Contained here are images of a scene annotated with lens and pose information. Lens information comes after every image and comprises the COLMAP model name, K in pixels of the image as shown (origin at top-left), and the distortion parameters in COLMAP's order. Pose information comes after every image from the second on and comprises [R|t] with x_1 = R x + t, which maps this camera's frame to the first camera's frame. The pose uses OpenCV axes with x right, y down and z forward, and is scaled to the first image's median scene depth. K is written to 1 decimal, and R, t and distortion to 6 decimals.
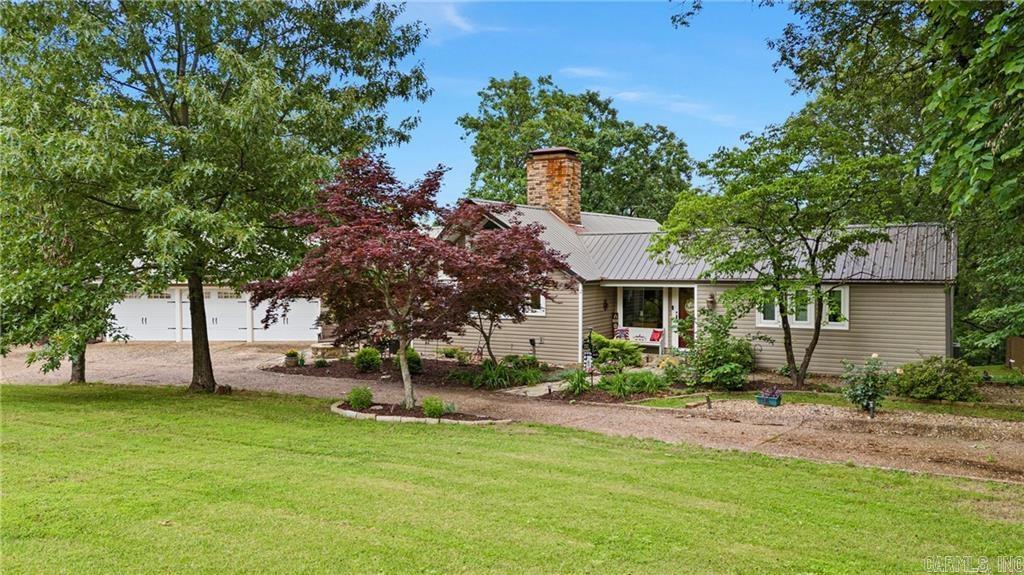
lens RADIAL K [[777.5, 0, 512.0], [0, 777.5, 287.5], [0, 0, 1]] dist [0.049021, -0.059361]
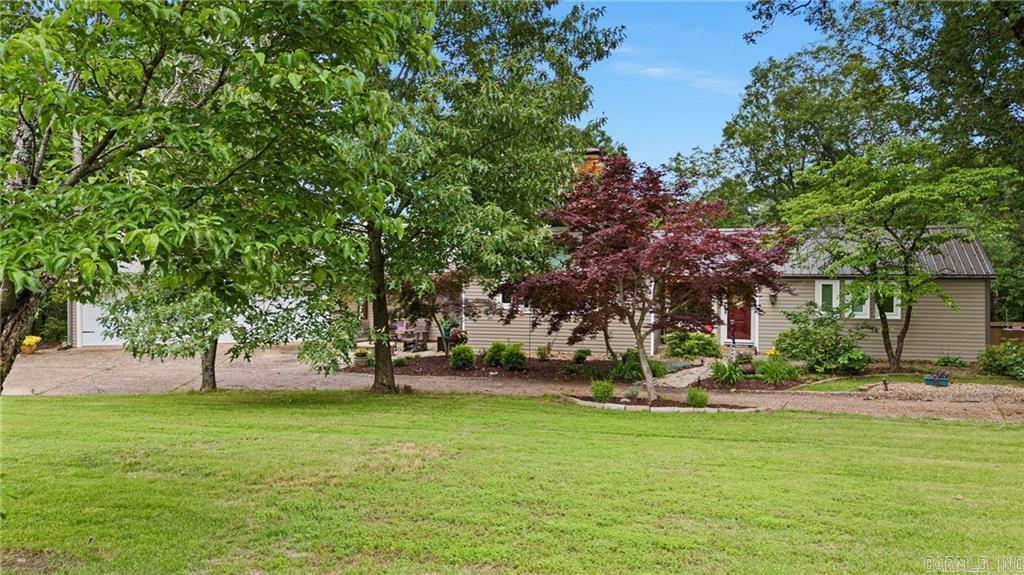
lens RADIAL K [[777.5, 0, 512.0], [0, 777.5, 287.5], [0, 0, 1]] dist [0.049021, -0.059361]
pose [[0.968308, -0.002403, 0.249748, -0.457063], [0.001334, 0.999989, 0.004448, 0.000343], [-0.249756, -0.003974, 0.968301, 0.033051]]
